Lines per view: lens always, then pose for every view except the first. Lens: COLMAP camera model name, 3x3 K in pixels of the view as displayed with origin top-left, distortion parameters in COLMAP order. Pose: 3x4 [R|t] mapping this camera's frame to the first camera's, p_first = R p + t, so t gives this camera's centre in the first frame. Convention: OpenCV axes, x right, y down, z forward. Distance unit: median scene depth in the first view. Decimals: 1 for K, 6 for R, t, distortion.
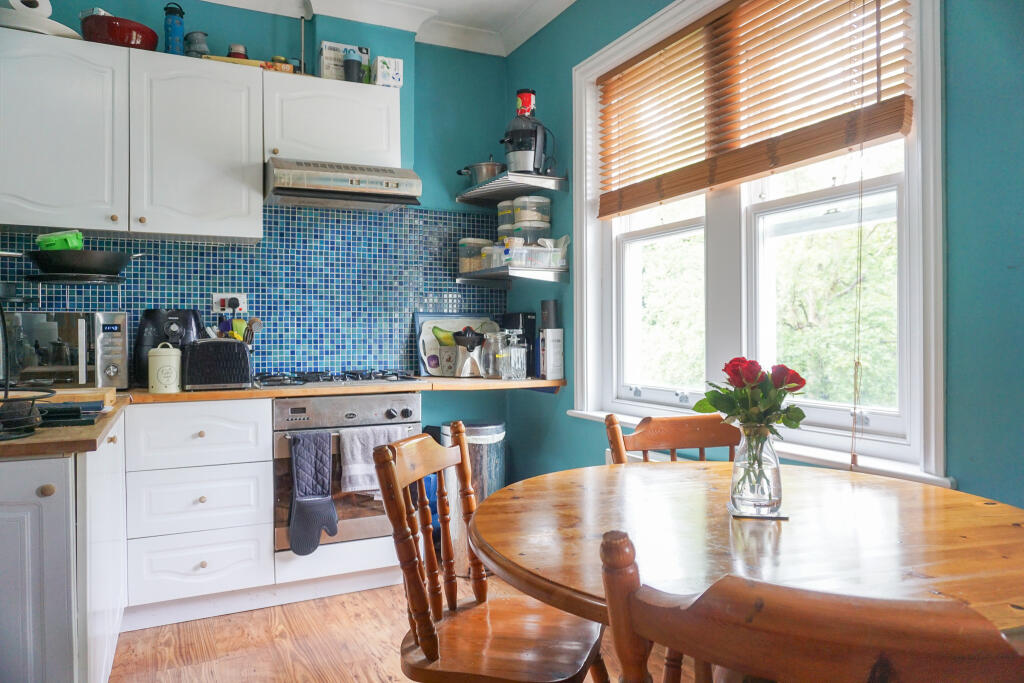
lens RADIAL K [[685.7, 0, 509.3], [0, 685.7, 338.4], [0, 0, 1]] dist [-0.050223, 0.035269]
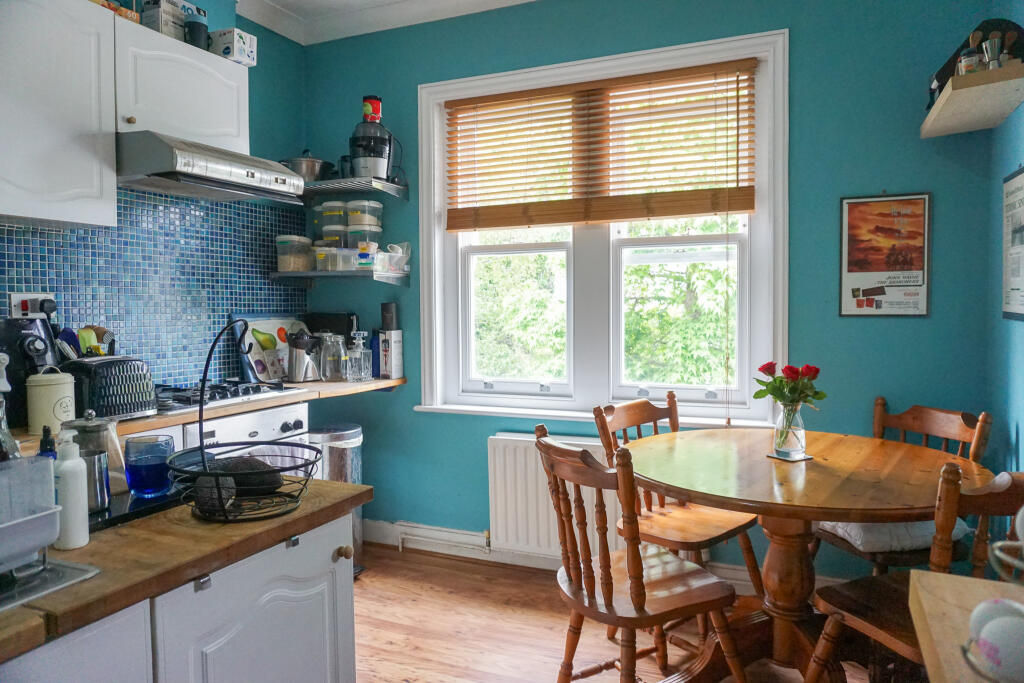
lens RADIAL K [[685.7, 0, 518.2], [0, 685.7, 339.5], [0, 0, 1]] dist [-0.050223, 0.035269]
pose [[0.759581, -0.029003, 0.649766, -0.492885], [0.006535, 0.999295, 0.036965, -0.038998], [-0.650380, -0.023832, 0.759235, 0.080595]]
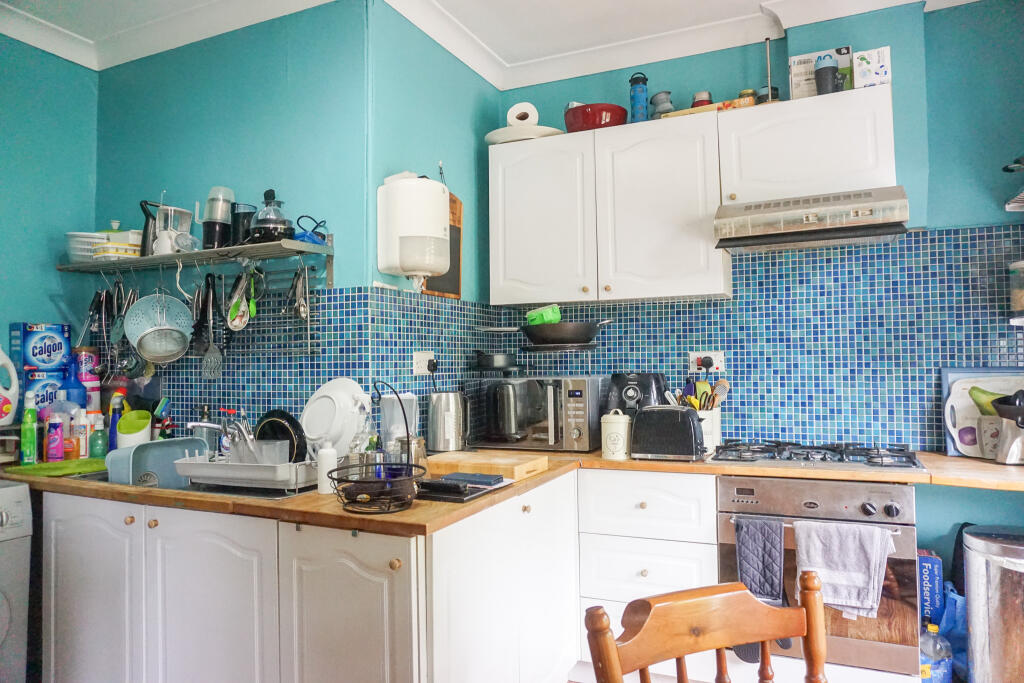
lens RADIAL K [[685.7, 0, 508.2], [0, 685.7, 337.7], [0, 0, 1]] dist [-0.050223, 0.035269]
pose [[0.630193, -0.033483, -0.775716, 0.155721], [0.005638, 0.999241, -0.038550, -0.050885], [0.776418, 0.019921, 0.629903, 0.186529]]
